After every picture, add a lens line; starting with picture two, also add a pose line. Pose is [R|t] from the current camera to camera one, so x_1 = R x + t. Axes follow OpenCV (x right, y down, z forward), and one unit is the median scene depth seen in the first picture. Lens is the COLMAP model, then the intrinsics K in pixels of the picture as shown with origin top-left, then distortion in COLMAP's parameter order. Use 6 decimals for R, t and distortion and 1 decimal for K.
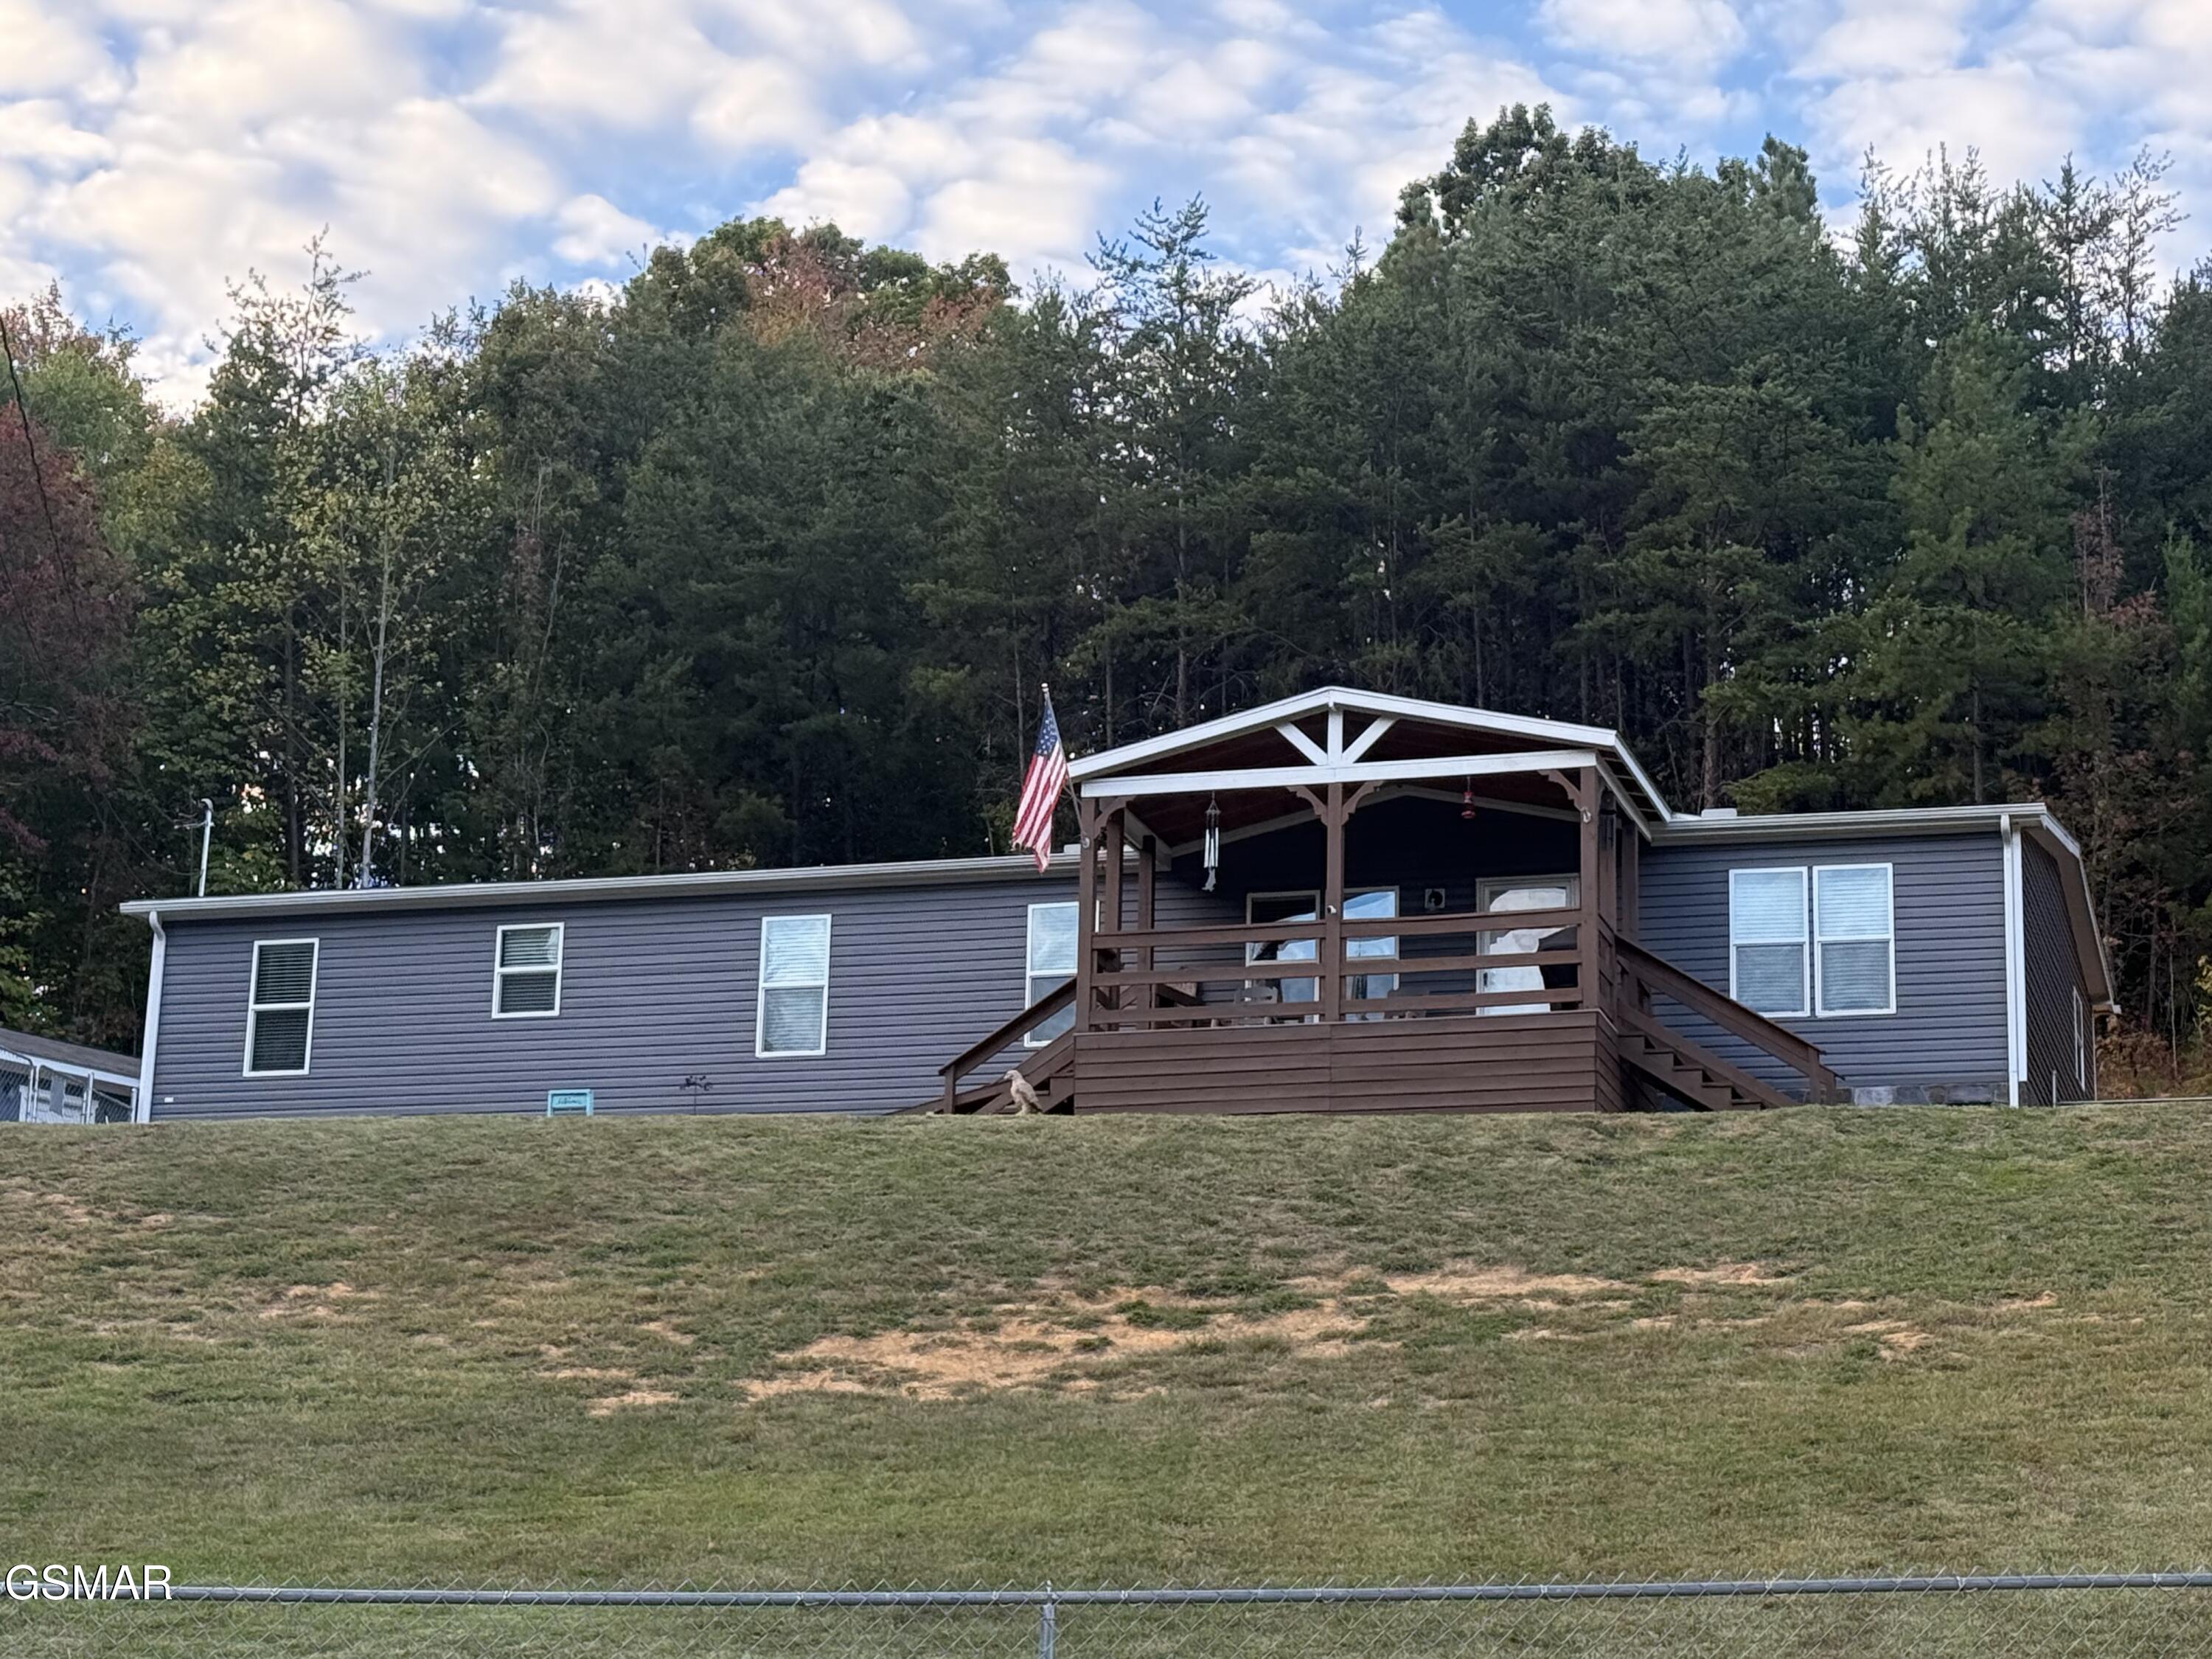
lens RADIAL K [[4543.9, 0, 1106.0], [0, 4543.9, 829.5], [0, 0, 1]] dist [-0.000750, 0.003135]
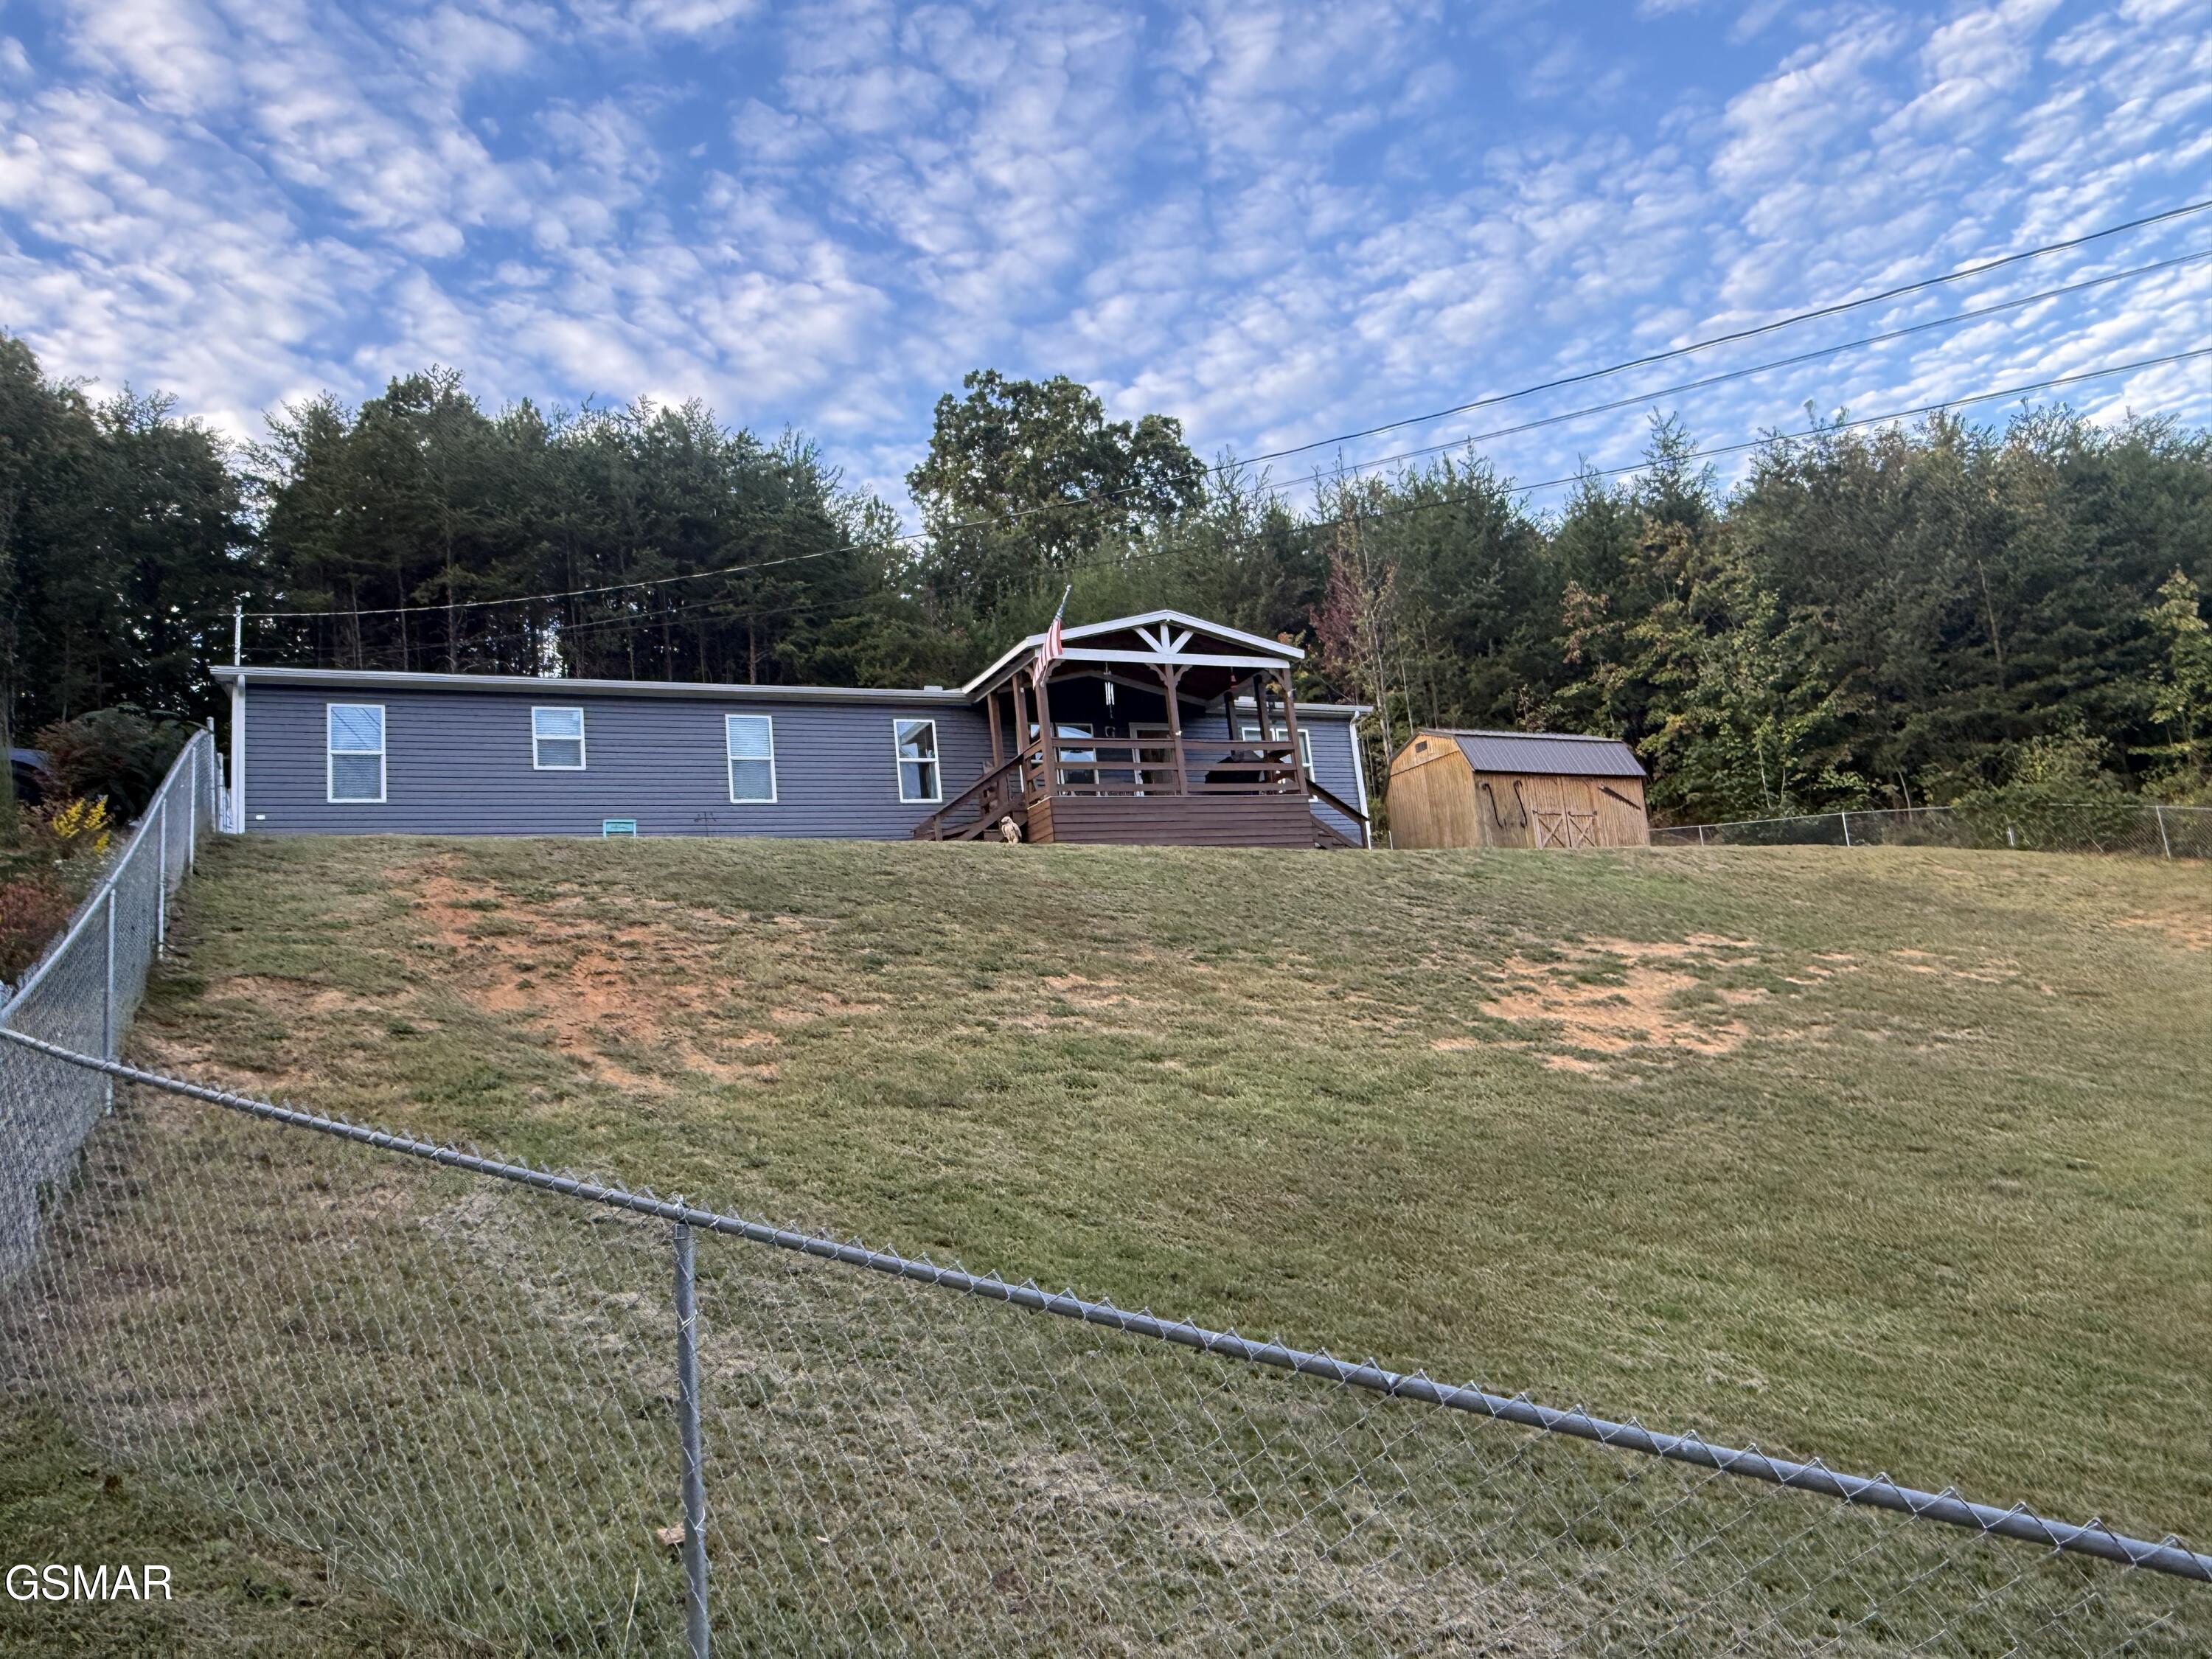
lens RADIAL K [[1487.1, 0, 1106.0], [0, 1487.1, 829.5], [0, 0, 1]] dist [0.000096, 0.000294]
pose [[0.756805, 0.025356, 0.653149, -0.344889], [-0.066968, 0.996997, 0.038891, 0.033474], [-0.650201, -0.073173, 0.756230, 0.566246]]
